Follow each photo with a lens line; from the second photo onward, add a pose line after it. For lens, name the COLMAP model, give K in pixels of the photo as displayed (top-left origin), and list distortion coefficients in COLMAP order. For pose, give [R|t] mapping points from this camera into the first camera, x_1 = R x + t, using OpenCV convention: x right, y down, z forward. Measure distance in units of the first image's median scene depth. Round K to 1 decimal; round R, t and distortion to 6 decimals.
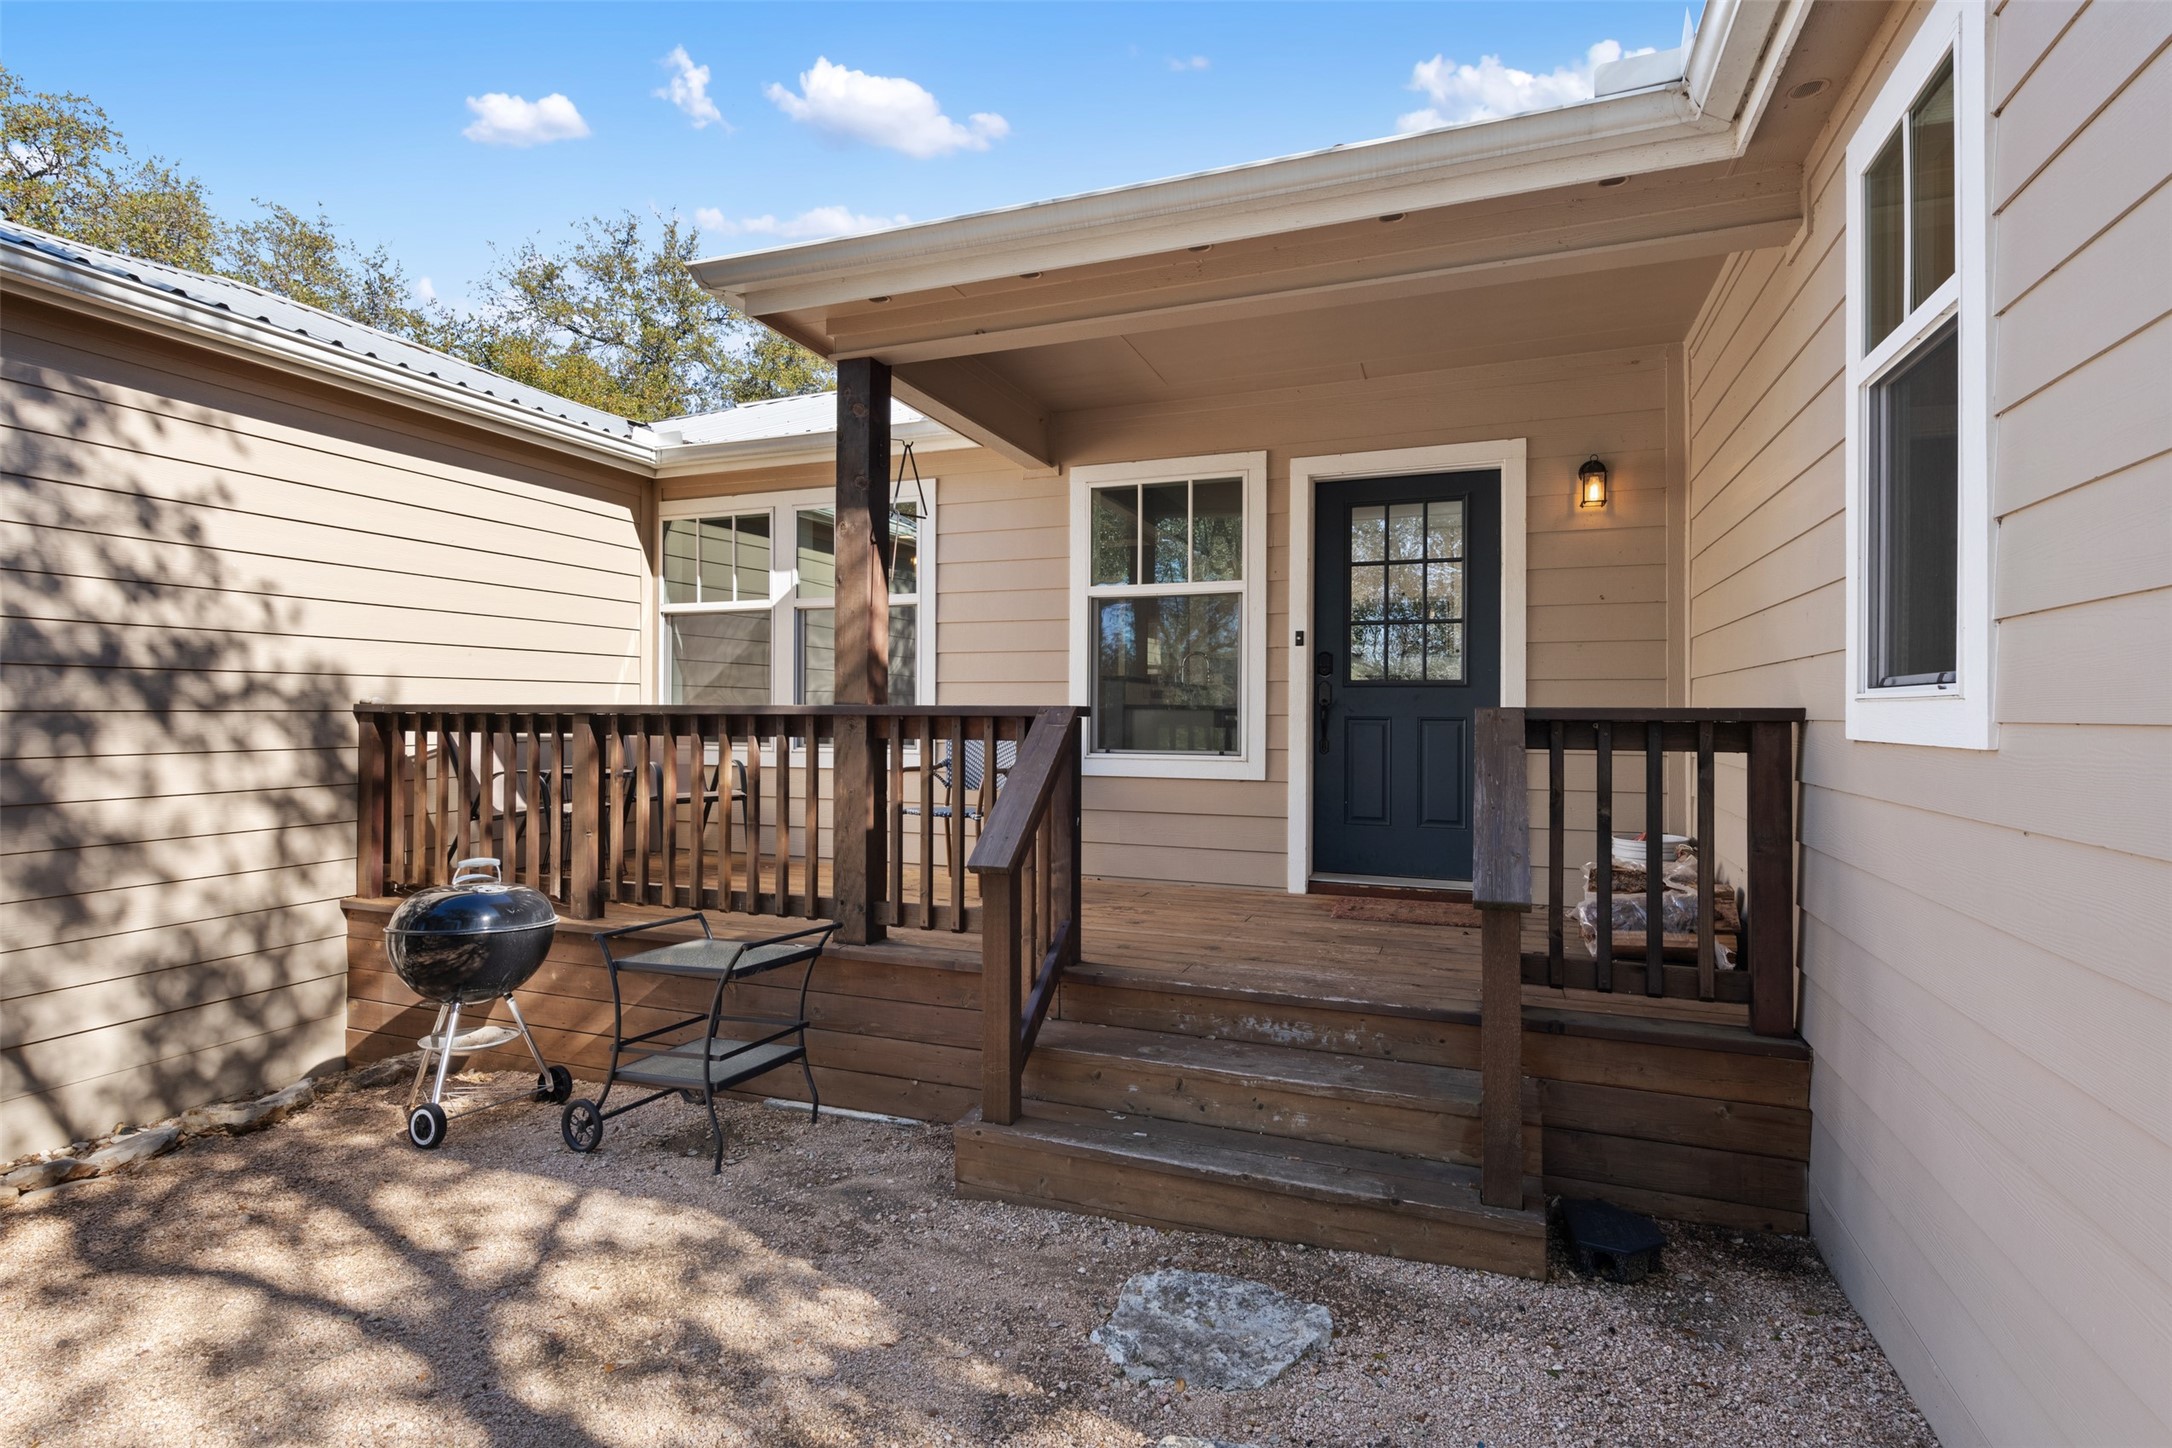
lens RADIAL K [[1082.0, 0, 1079.5], [0, 1082.0, 719.9], [0, 0, 1]] dist [-0.001948, -0.000177]
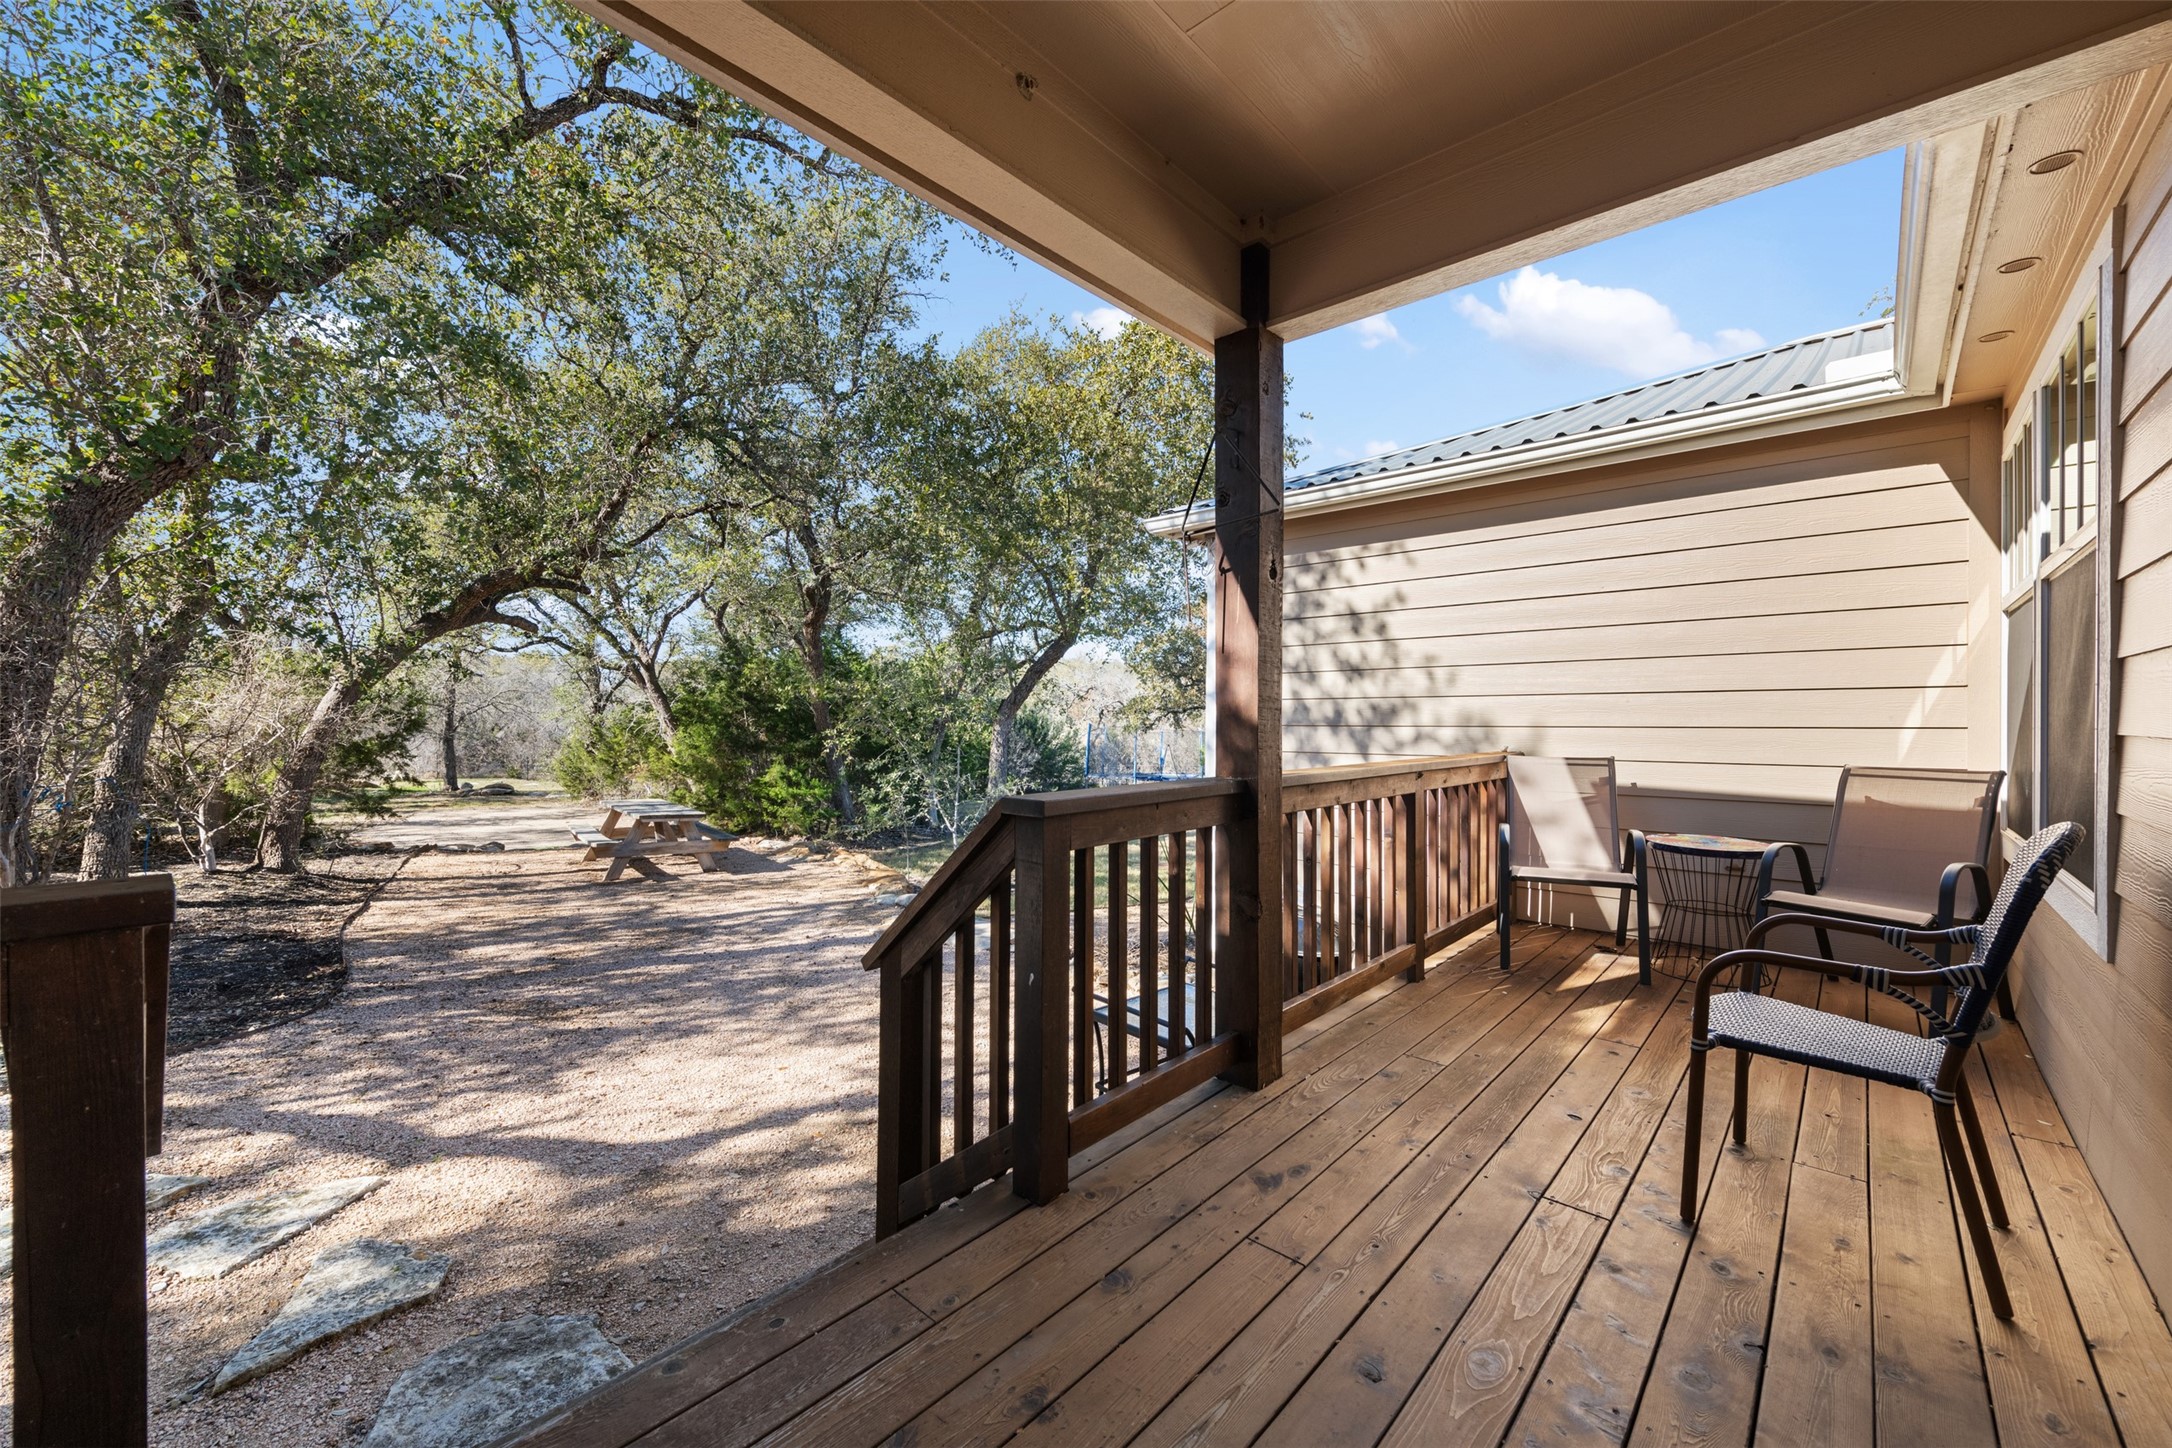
lens RADIAL K [[855.6, 0, 1080.4], [0, 855.6, 722.7], [0, 0, 1]] dist [-0.001528, -0.000015]
pose [[-0.353191, -0.011619, -0.935479, 0.388908], [-0.012823, 0.999889, -0.007578, -0.035376], [0.935463, 0.009319, -0.353301, 1.012415]]
